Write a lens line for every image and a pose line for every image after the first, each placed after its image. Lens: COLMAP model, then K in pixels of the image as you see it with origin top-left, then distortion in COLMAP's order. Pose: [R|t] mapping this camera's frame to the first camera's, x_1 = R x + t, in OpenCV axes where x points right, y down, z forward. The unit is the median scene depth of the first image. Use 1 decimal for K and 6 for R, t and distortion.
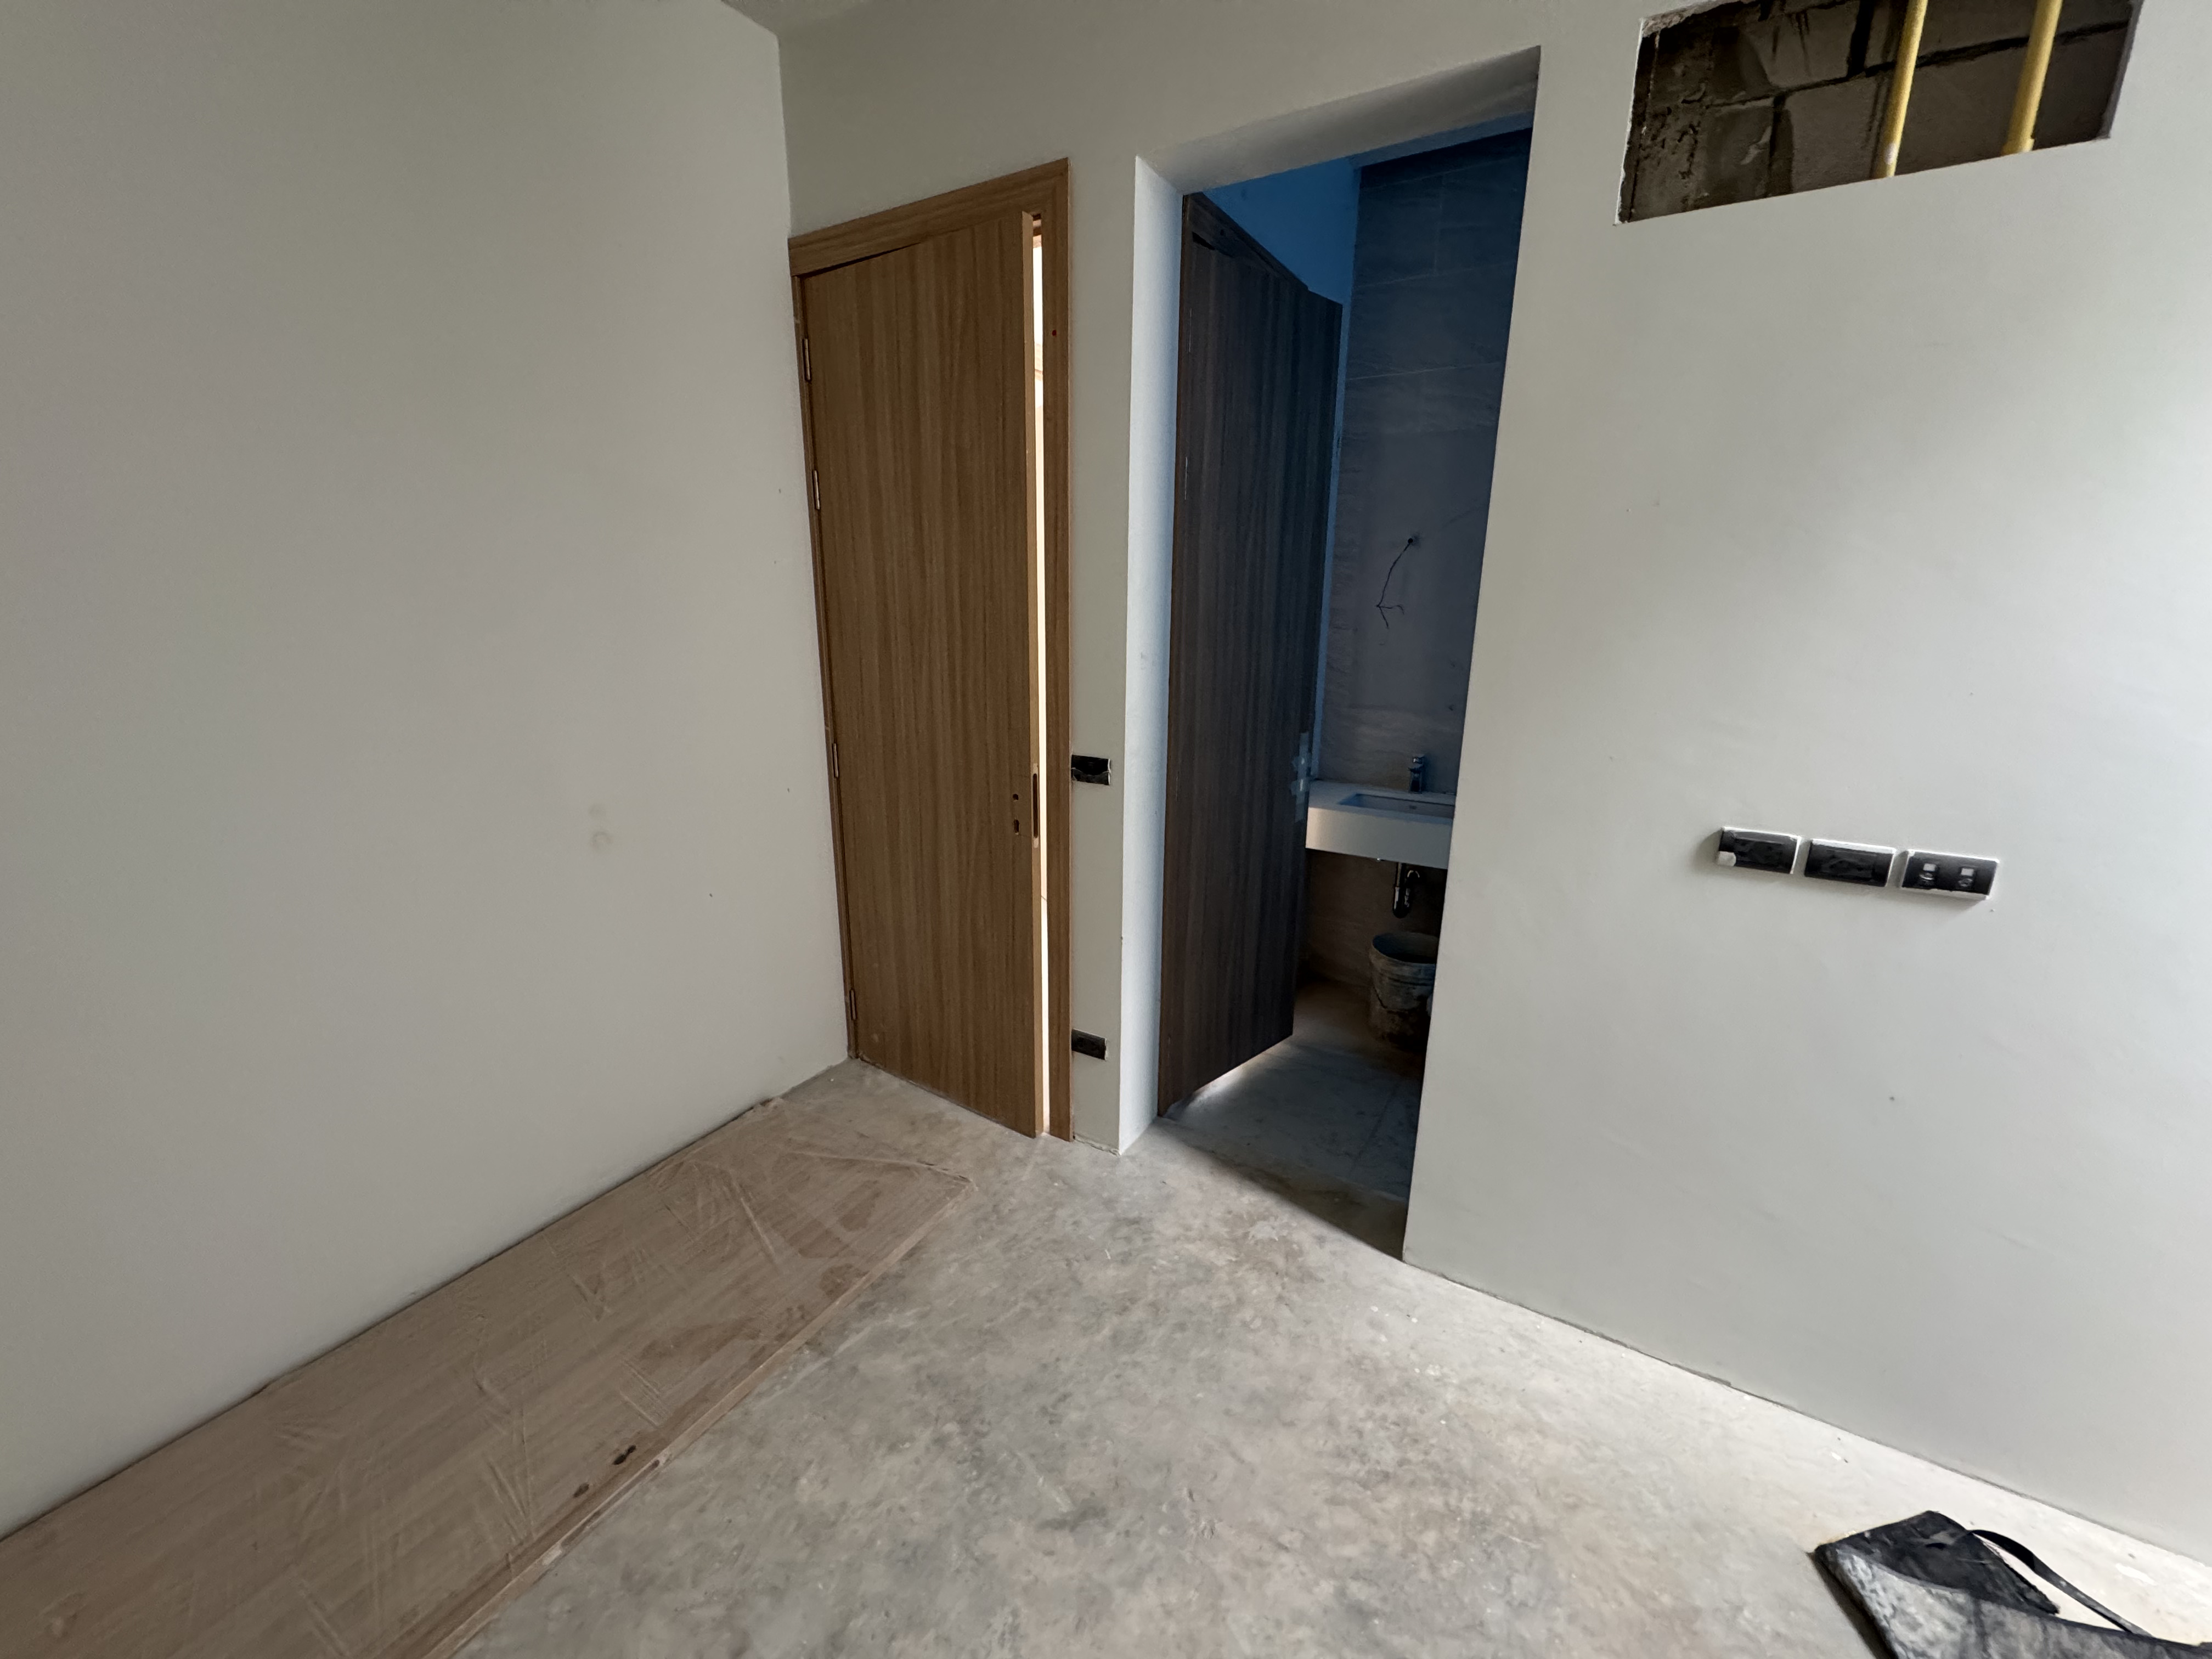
lens RADIAL K [[883.3, 0, 1103.3], [0, 883.3, 829.4], [0, 0, 1]] dist [-0.003326, 0.000967]
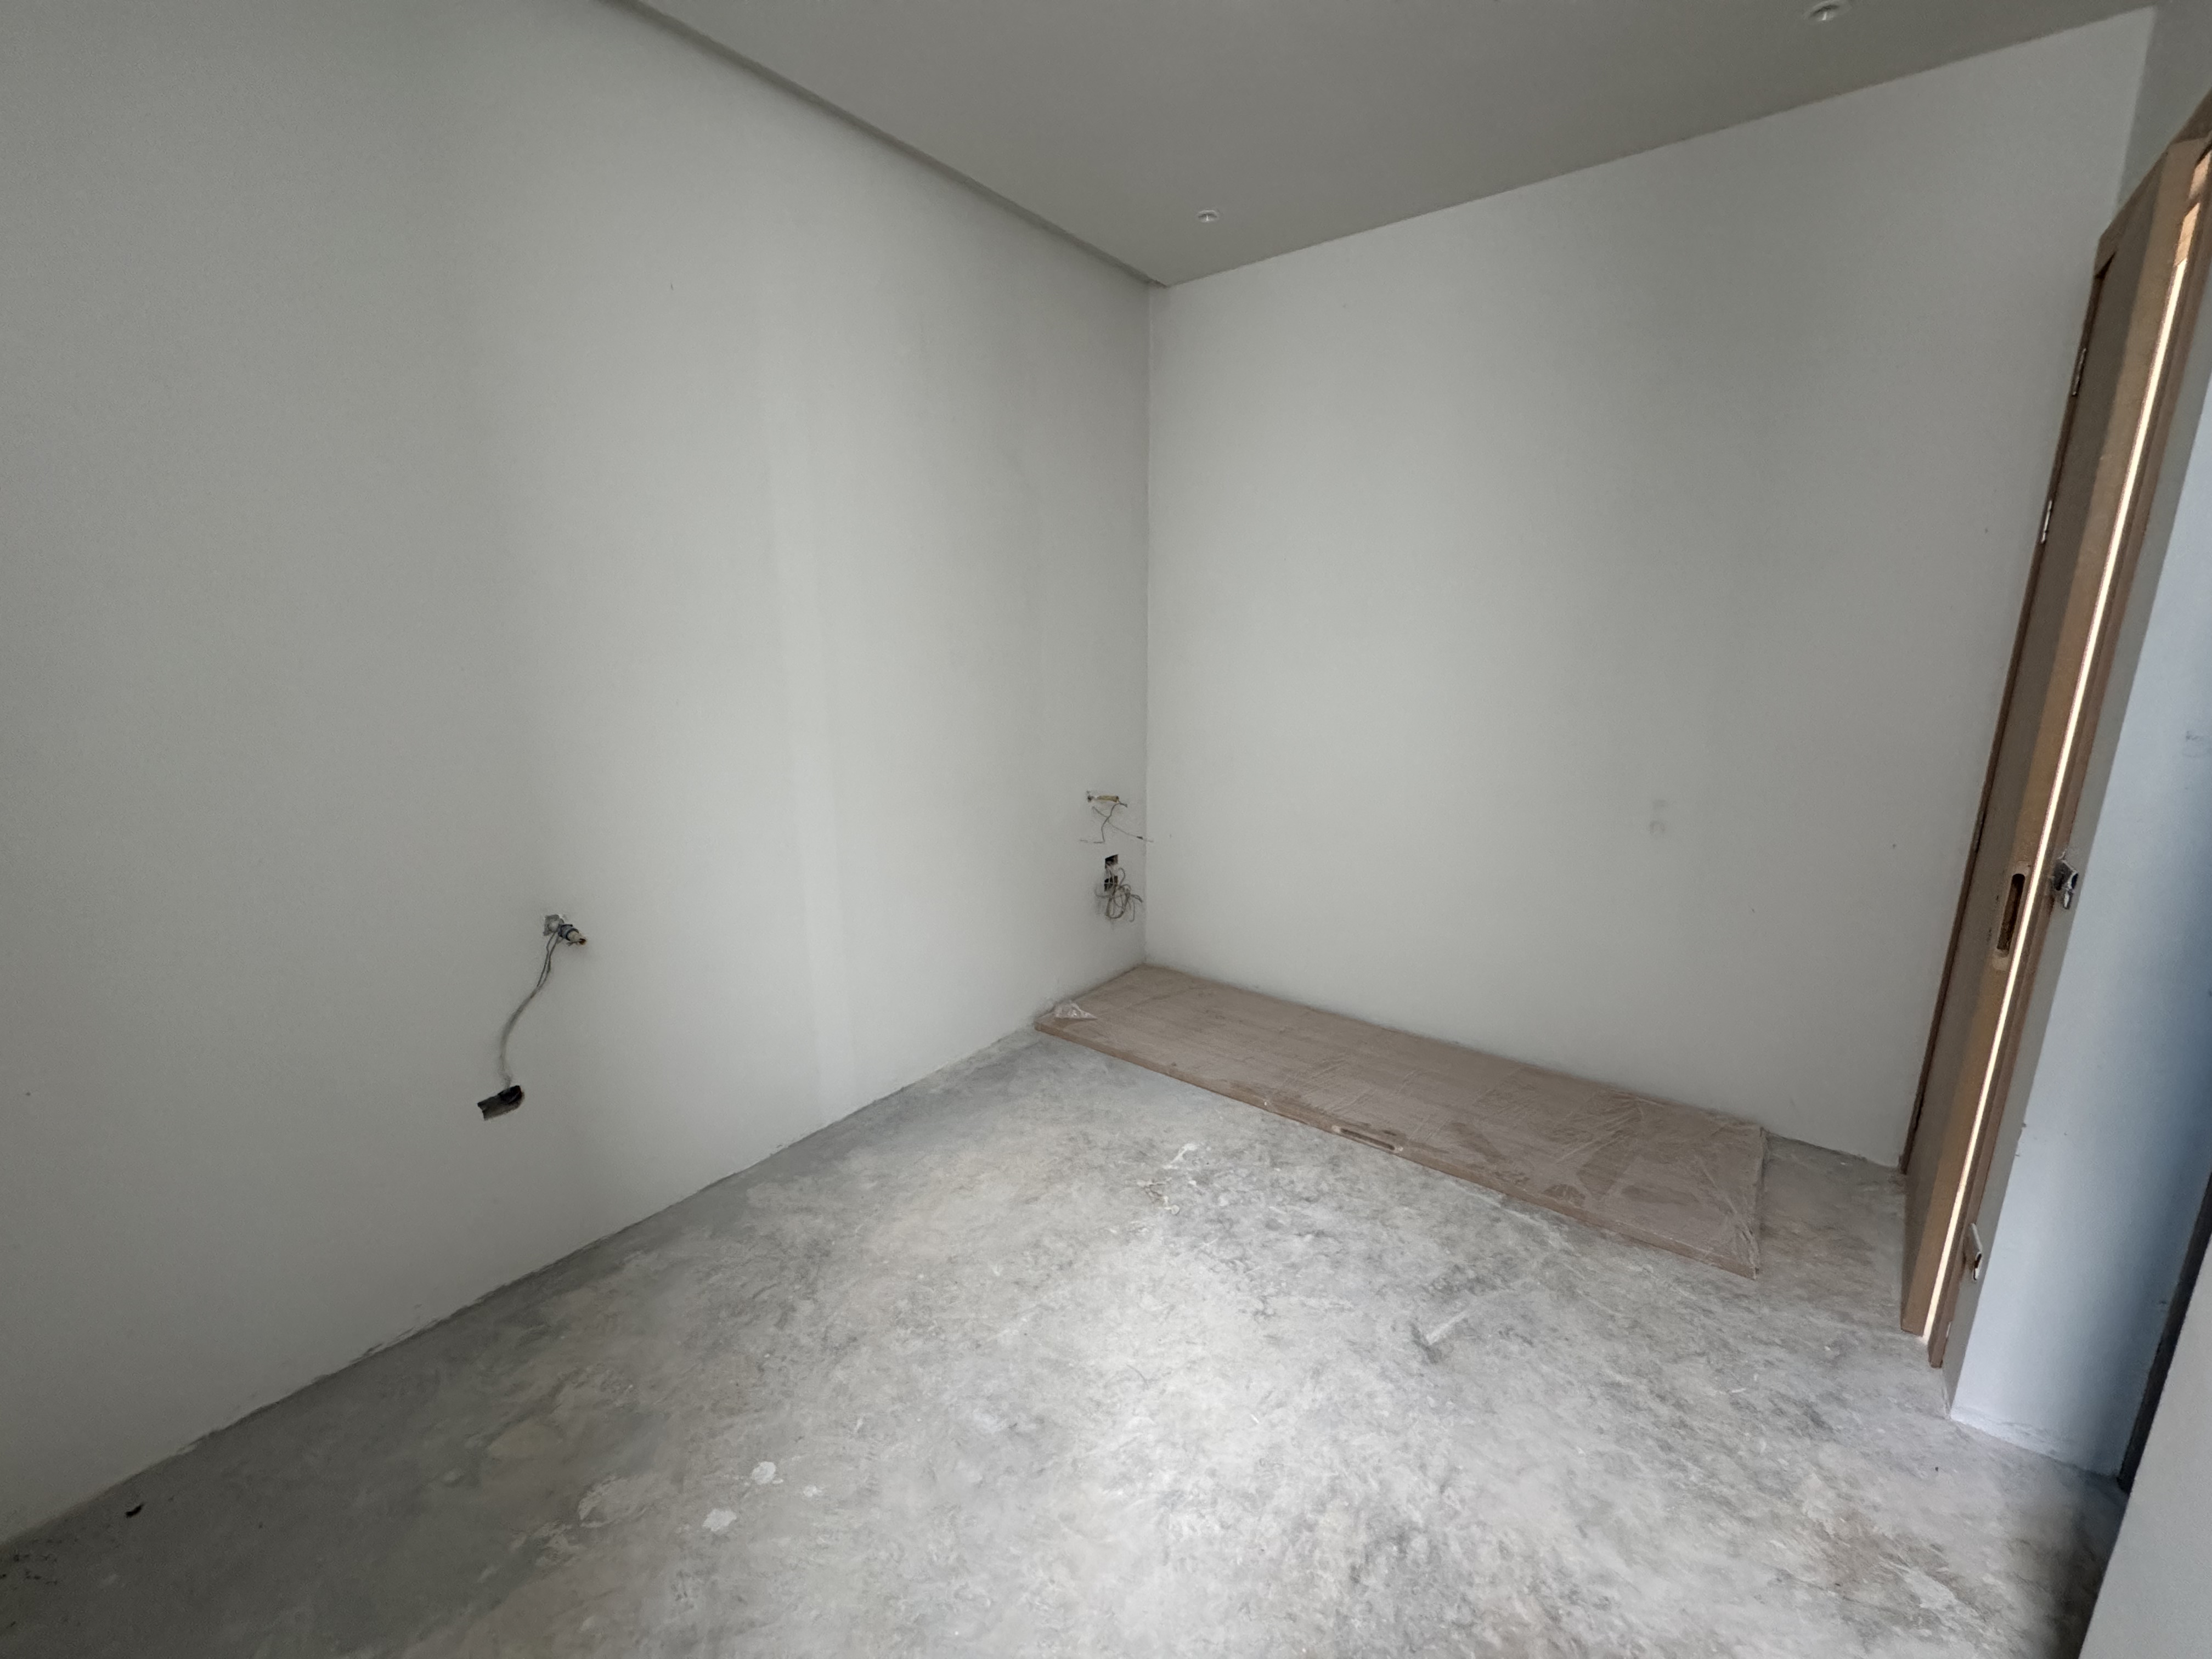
lens RADIAL K [[883.3, 0, 1103.3], [0, 883.3, 829.4], [0, 0, 1]] dist [-0.003326, 0.000967]
pose [[-0.115956, 0.212287, -0.970303, 1.136130], [-0.250782, 0.938985, 0.235404, -0.123433], [0.961074, 0.270631, -0.055643, 0.413796]]
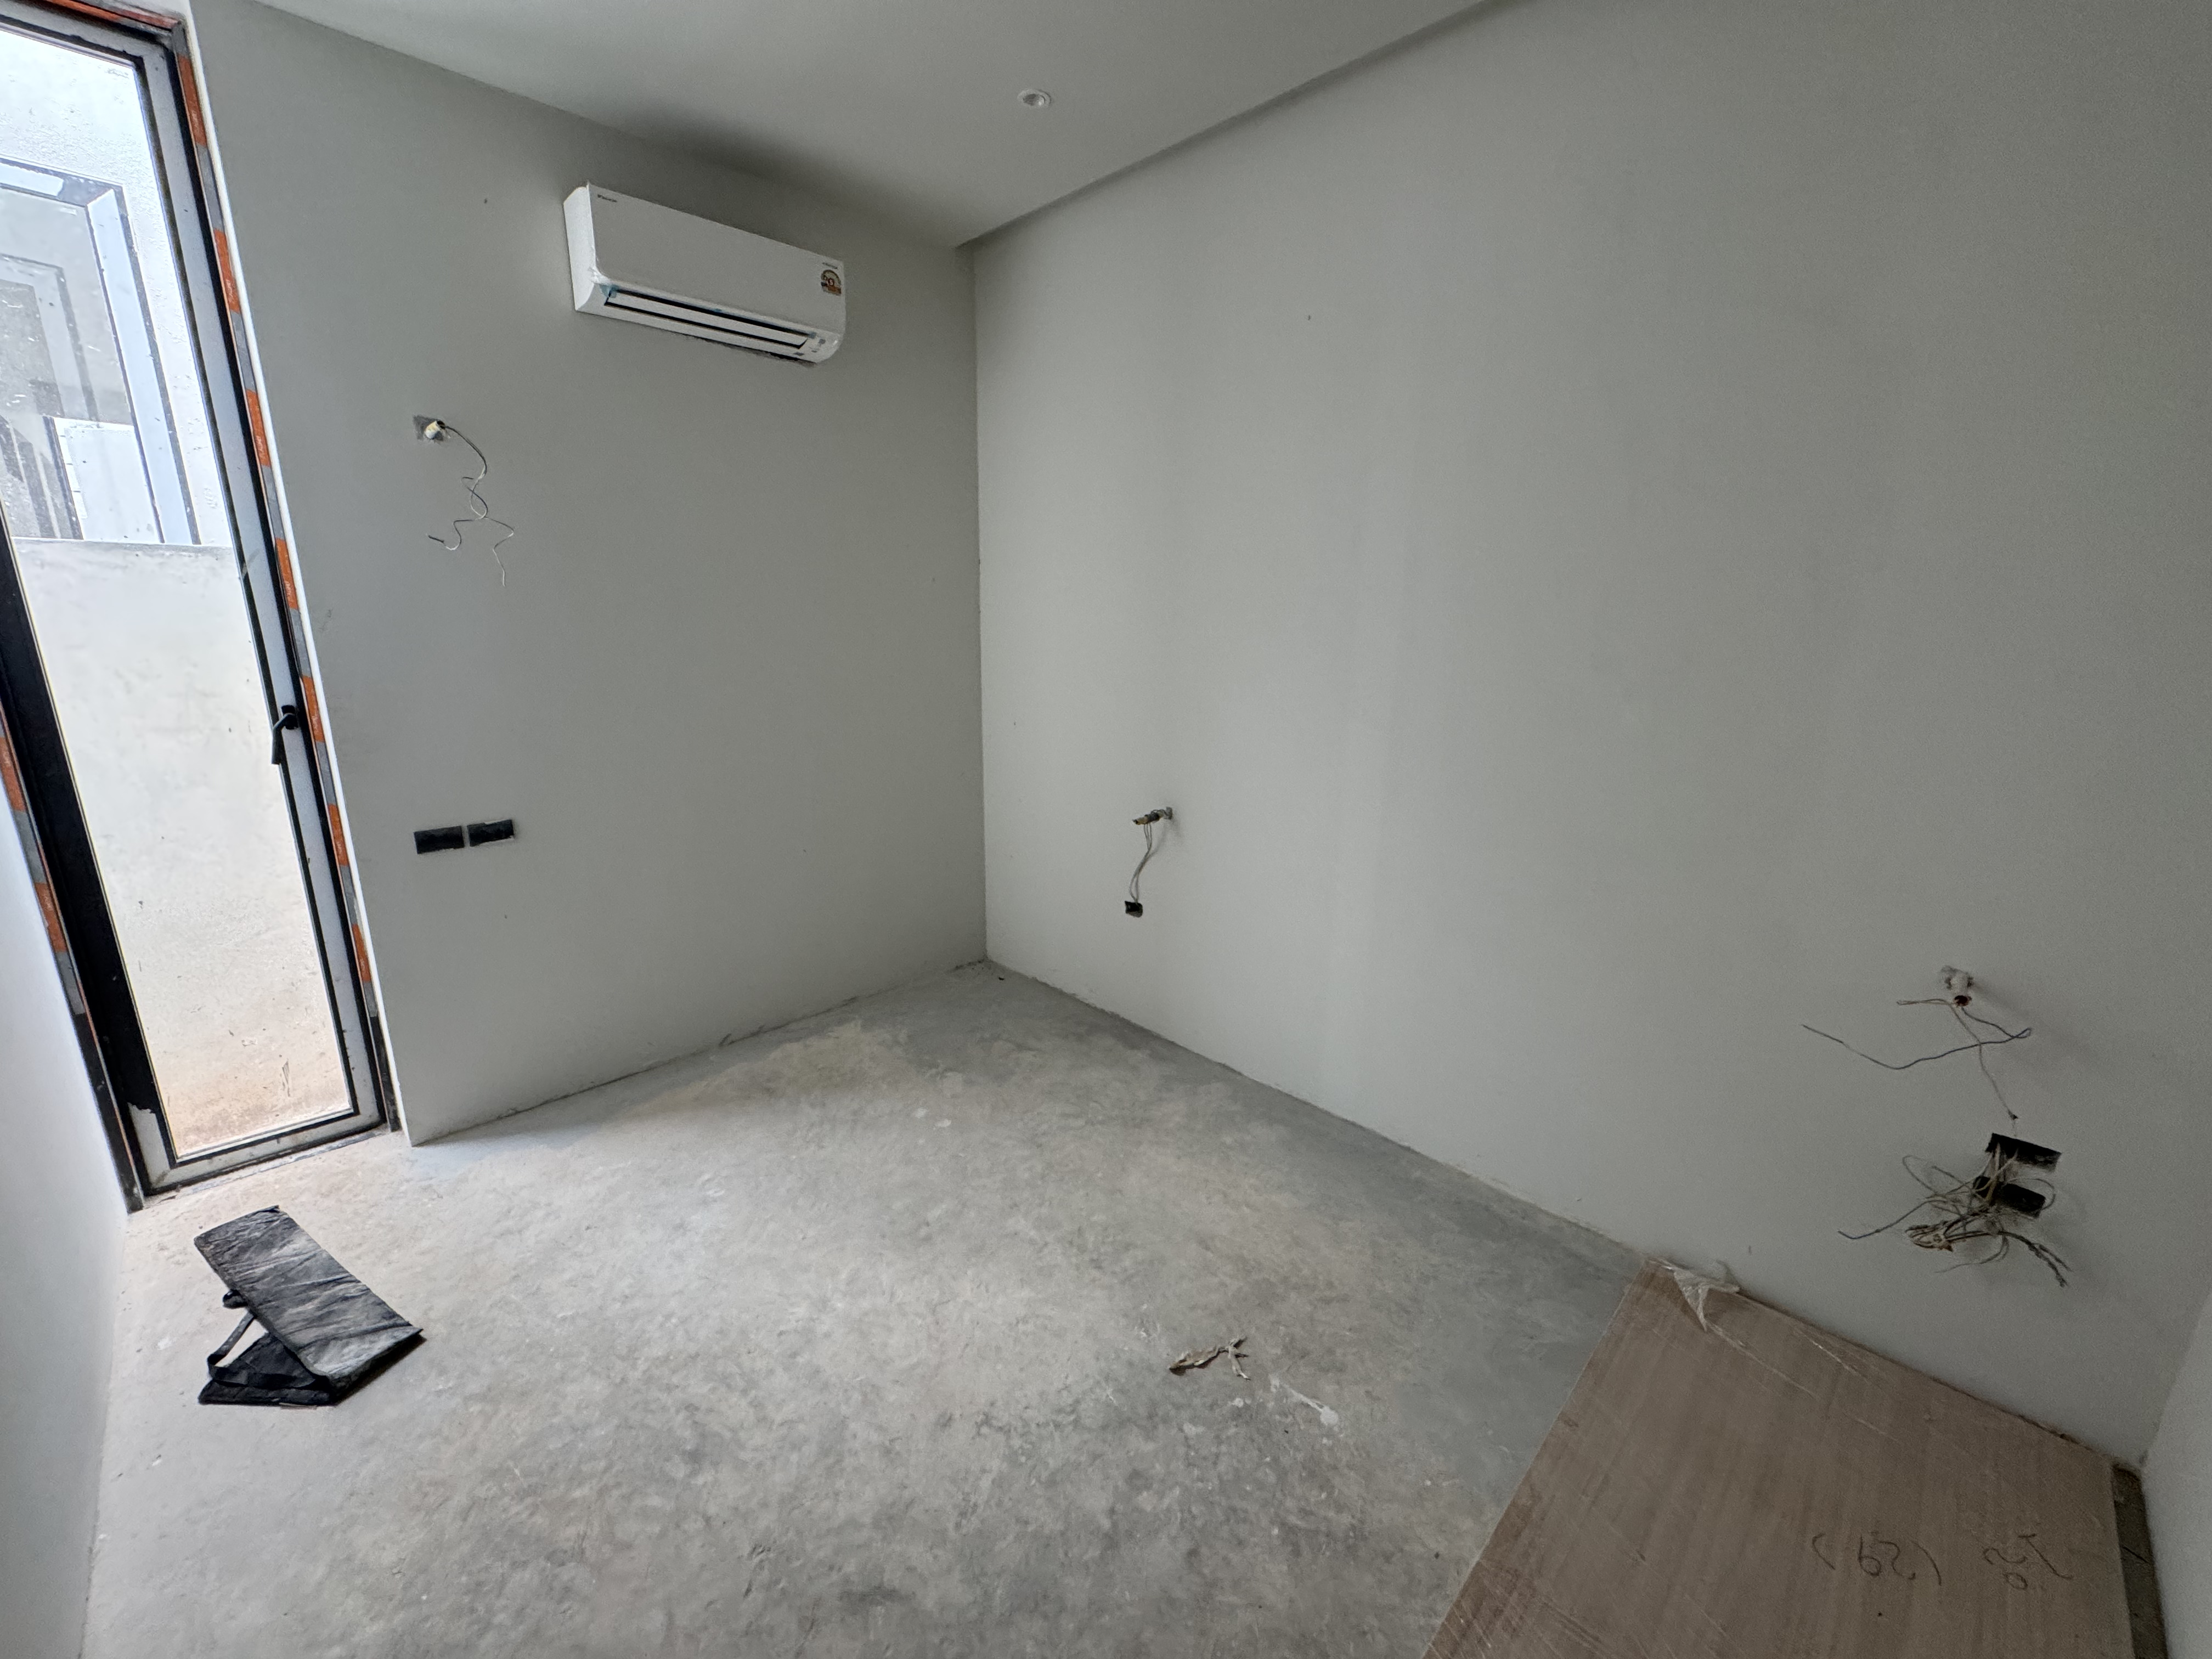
lens RADIAL K [[883.3, 0, 1103.3], [0, 883.3, 829.4], [0, 0, 1]] dist [-0.003326, 0.000967]
pose [[-0.971526, -0.073550, 0.225228, -0.431217], [0.042875, 0.880331, 0.472418, -0.392515], [-0.233022, 0.468623, -0.852111, 1.375646]]
